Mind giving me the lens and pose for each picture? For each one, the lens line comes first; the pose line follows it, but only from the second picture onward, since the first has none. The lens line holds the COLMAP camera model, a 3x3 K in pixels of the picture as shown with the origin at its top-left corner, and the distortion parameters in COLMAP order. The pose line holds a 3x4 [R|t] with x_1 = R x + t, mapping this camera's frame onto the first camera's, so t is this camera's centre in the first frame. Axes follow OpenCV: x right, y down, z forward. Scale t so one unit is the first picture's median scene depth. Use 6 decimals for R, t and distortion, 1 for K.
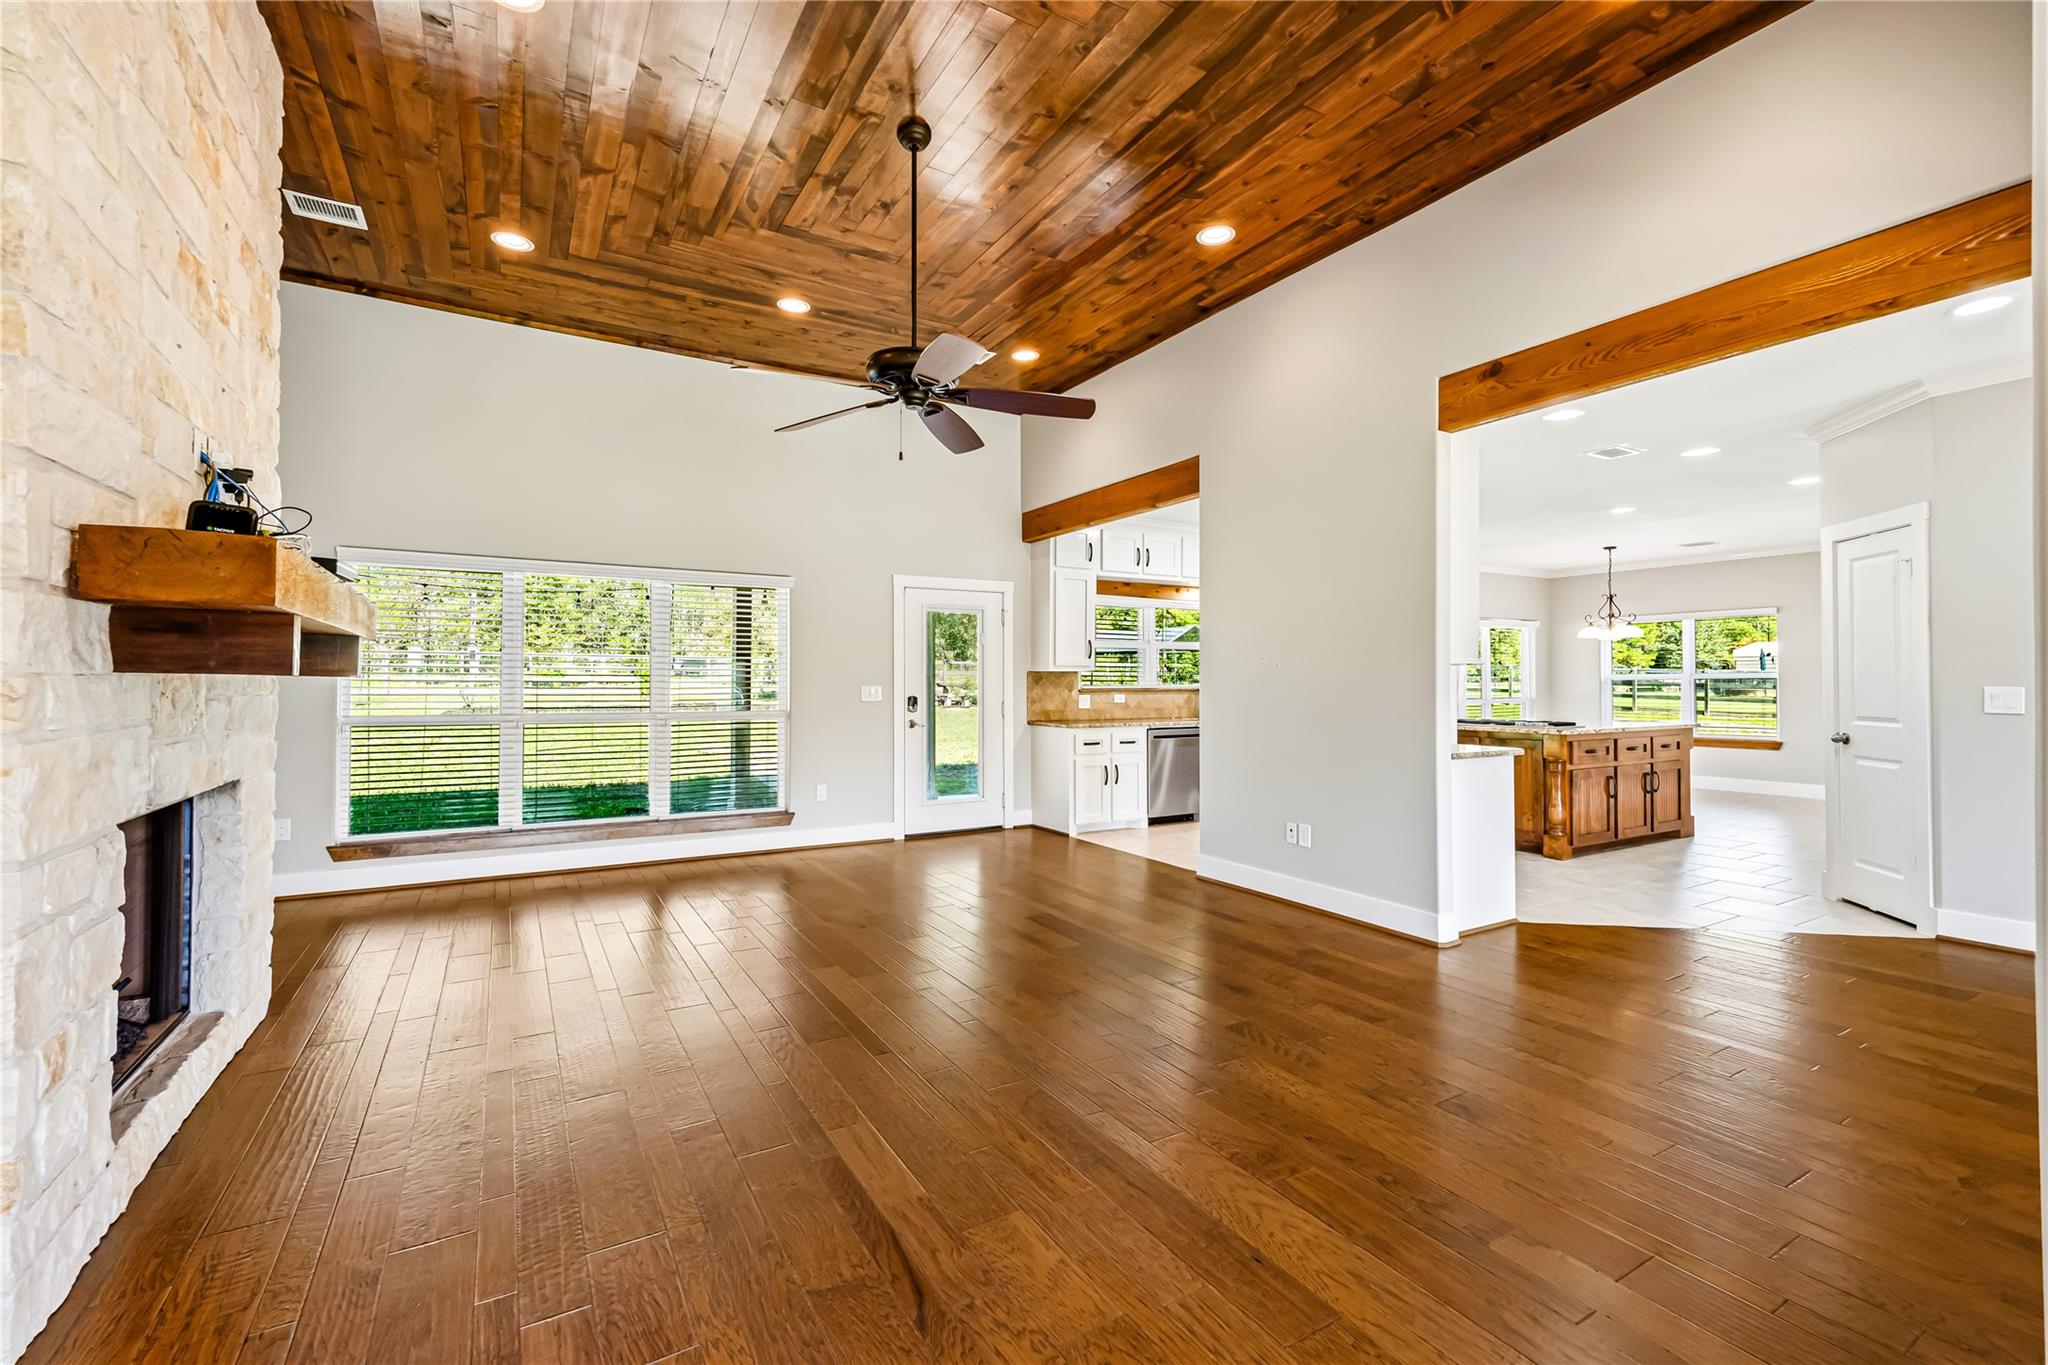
lens RADIAL K [[875.8, 0, 1022.1], [0, 875.8, 671.3], [0, 0, 1]] dist [0.008354, -0.000493]
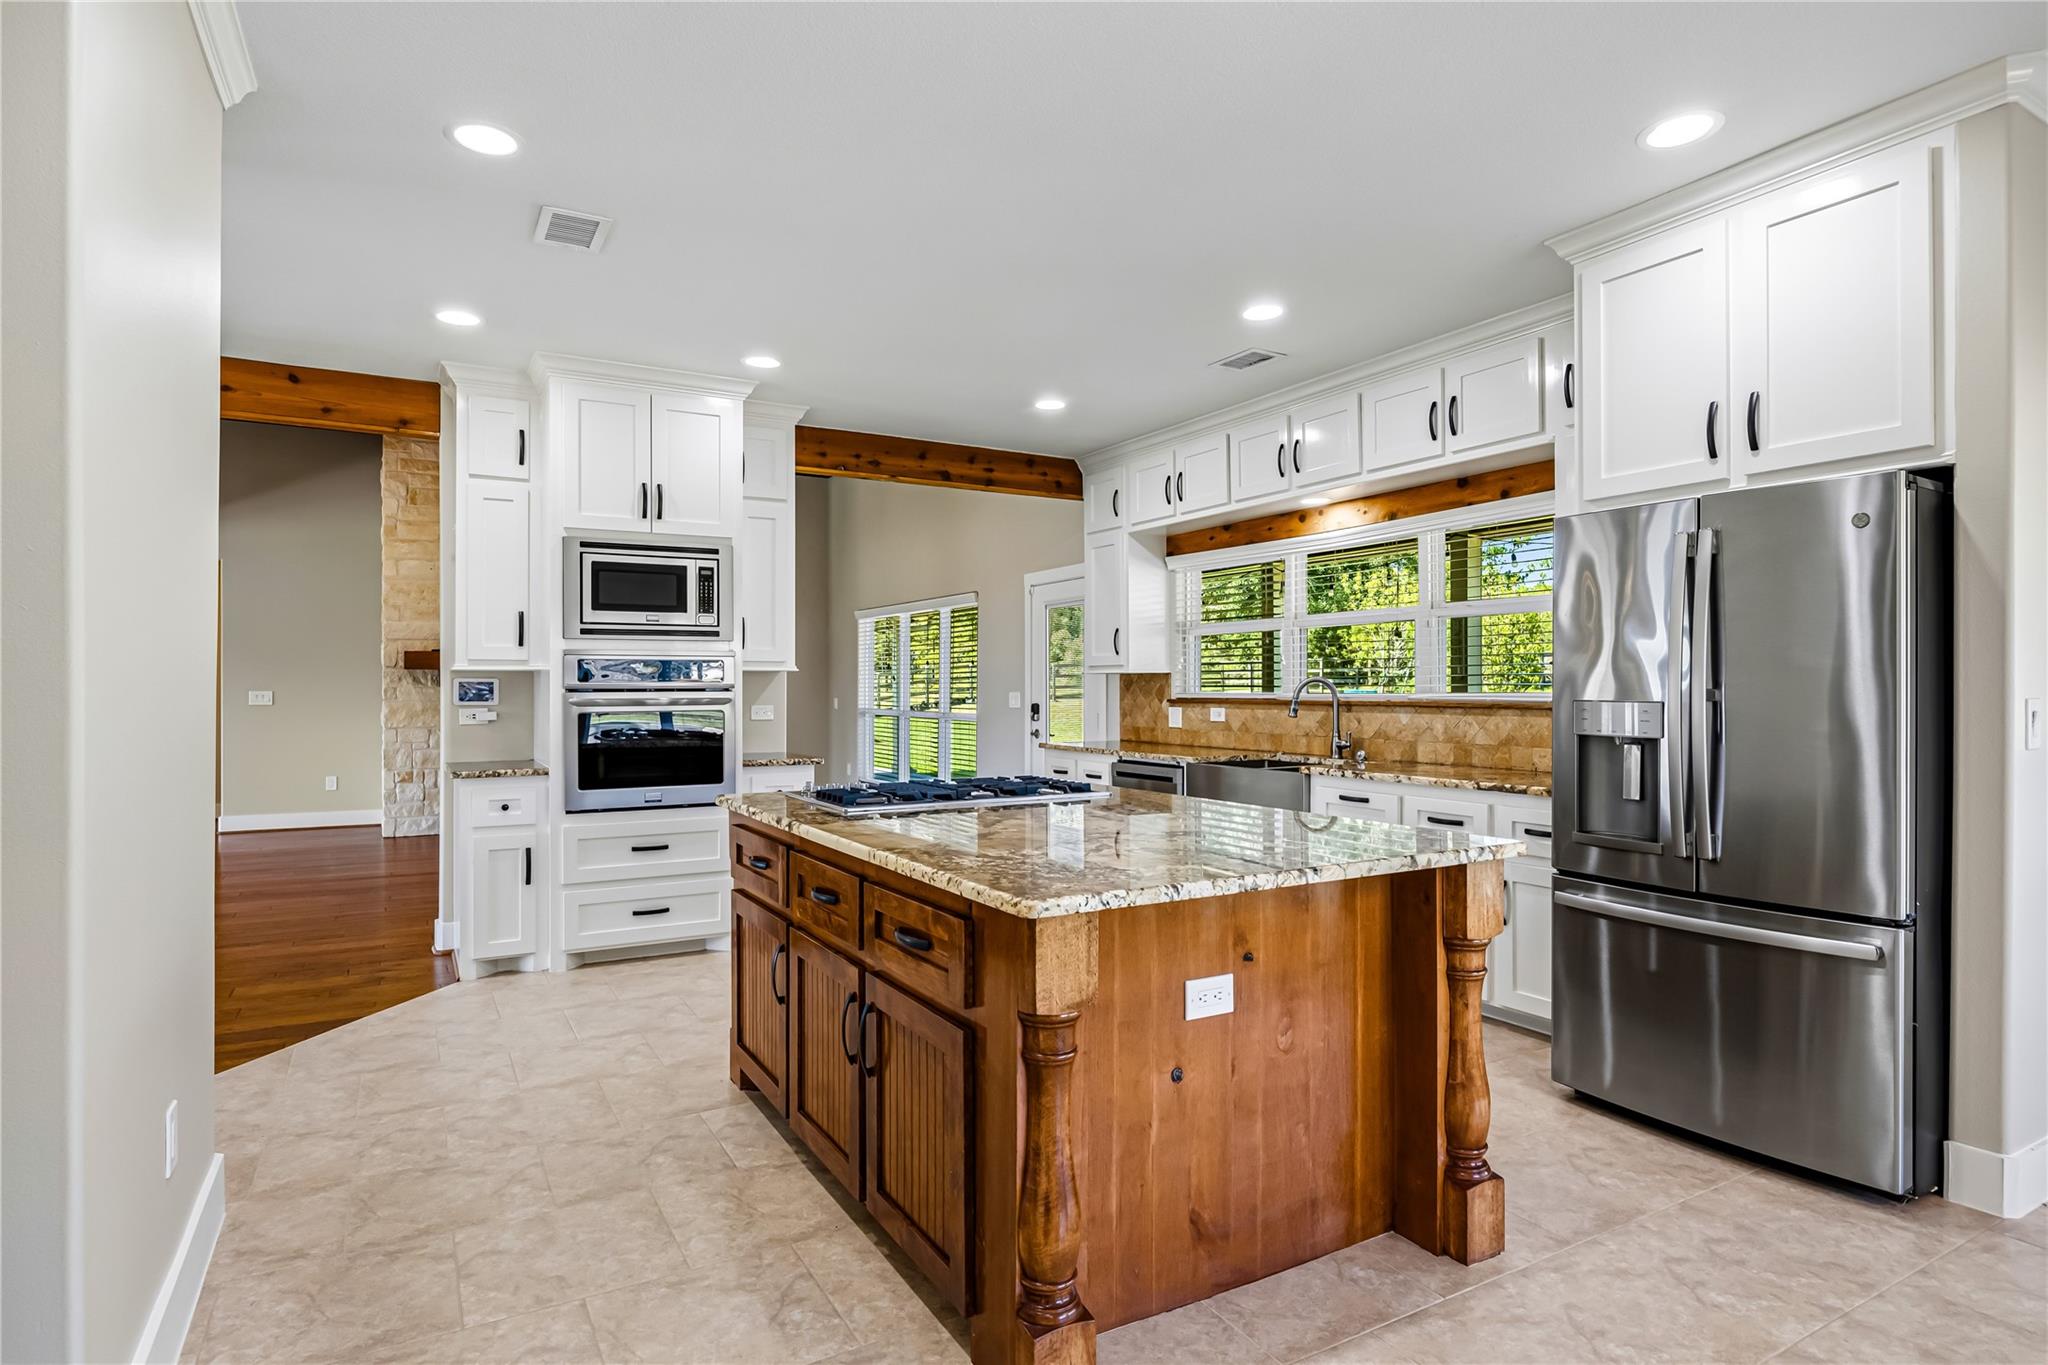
lens RADIAL K [[1085.5, 0, 1020.1], [0, 1085.5, 685.5], [0, 0, 1]] dist [-0.004297, -0.000088]
pose [[-0.015734, -0.001982, -0.999874, 1.089823], [0.013685, 0.999904, -0.002198, 0.012624], [0.999783, -0.013717, -0.015705, 1.073623]]
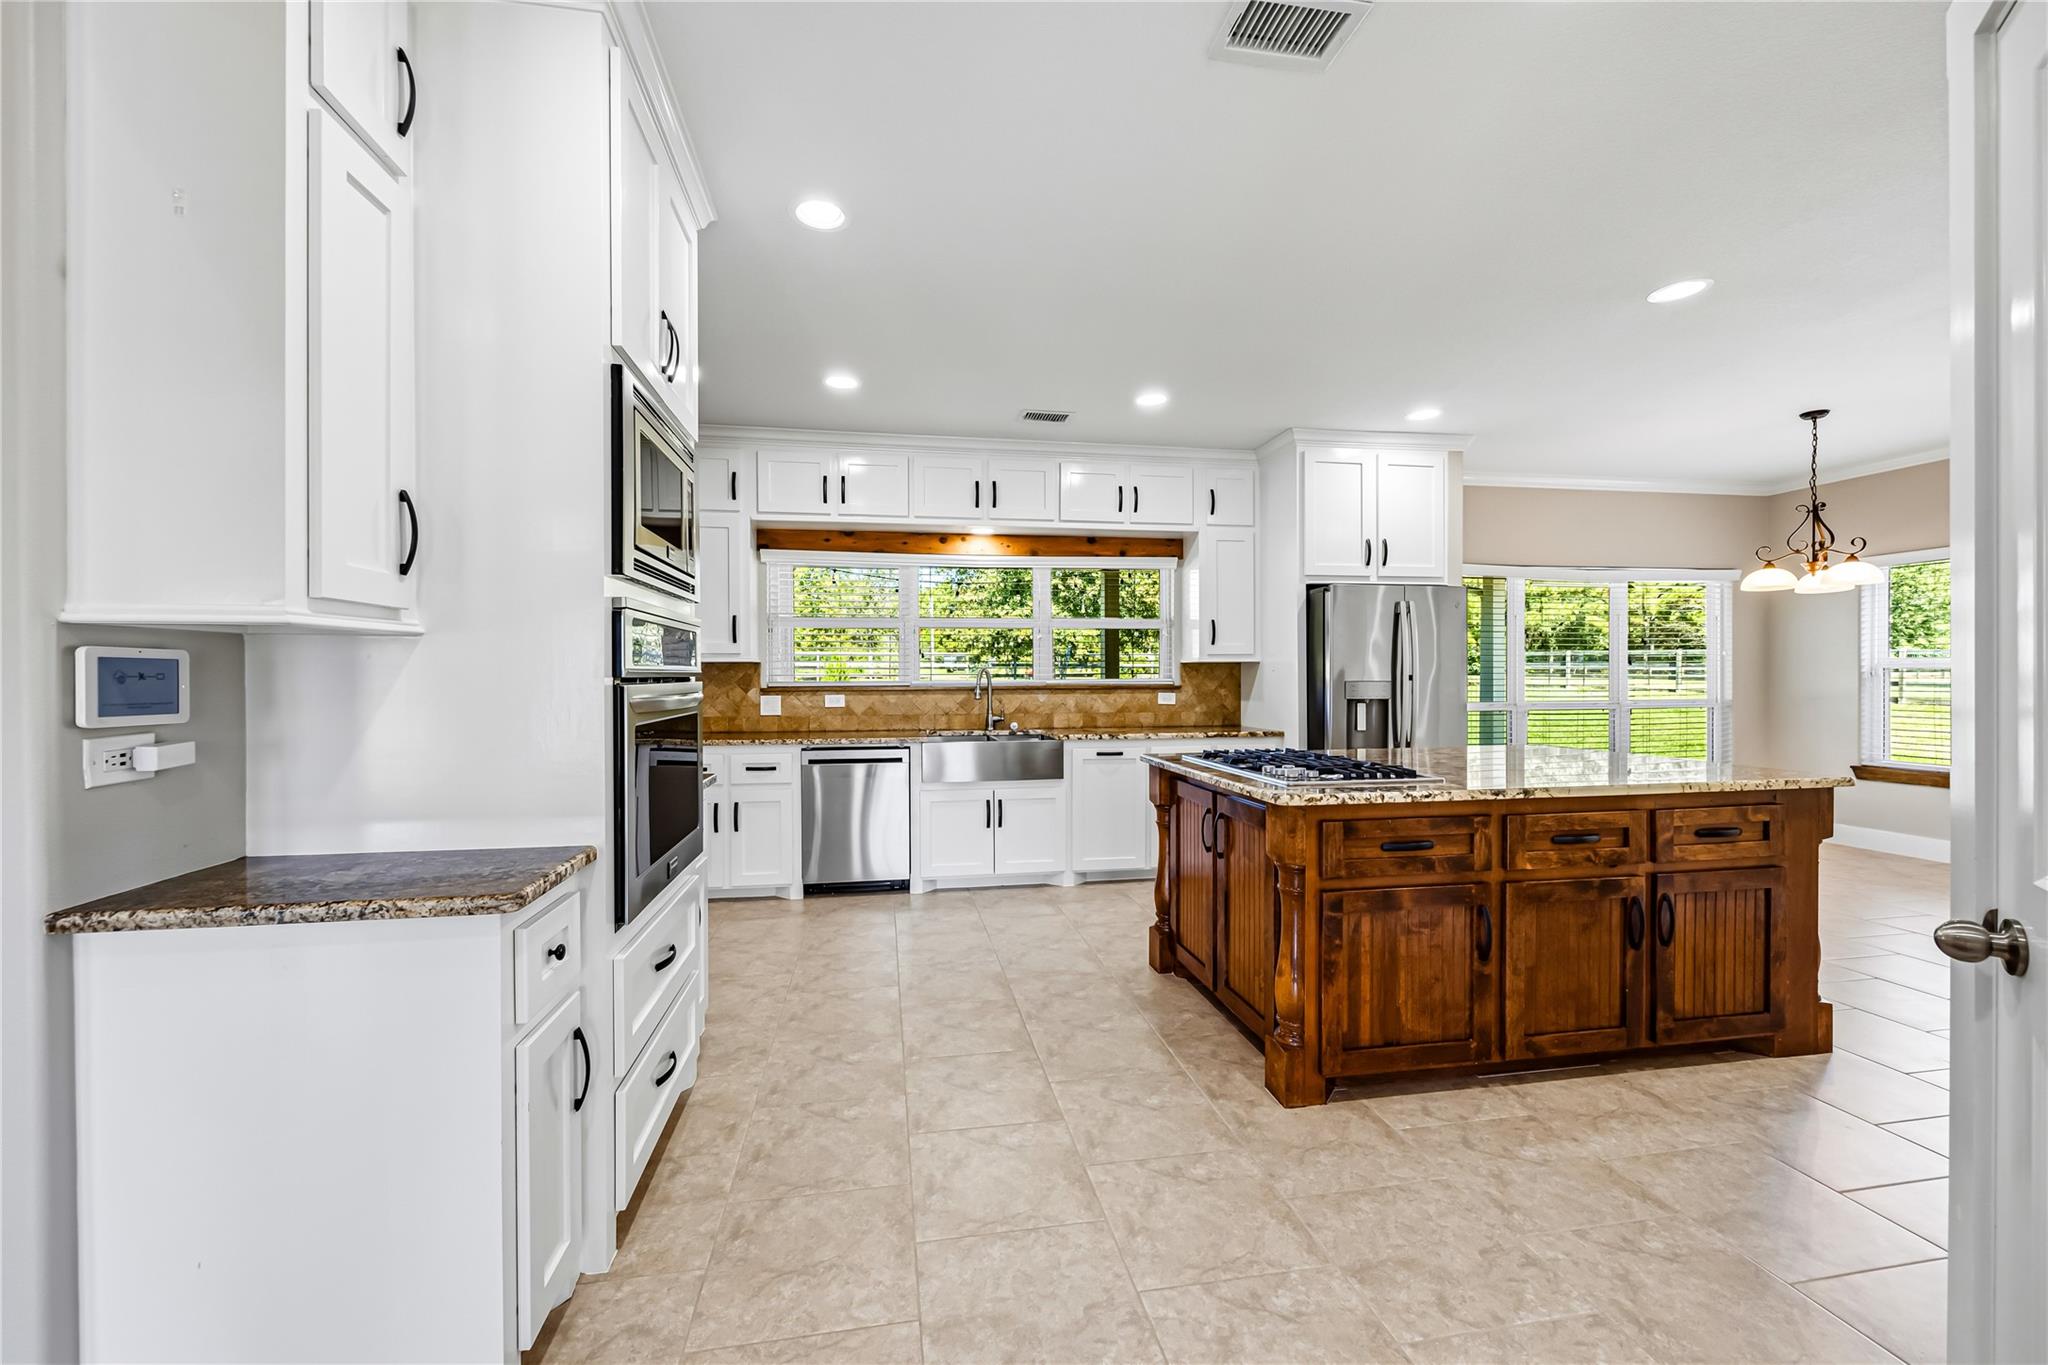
lens RADIAL K [[820.2, 0, 1019.9], [0, 820.2, 684.3], [0, 0, 1]] dist [-0.003565, -0.000283]
pose [[0.934271, -0.000562, -0.356562, 0.586637], [0.008411, 0.999755, 0.020465, 0.007357], [0.356463, -0.022119, 0.934047, 0.554959]]
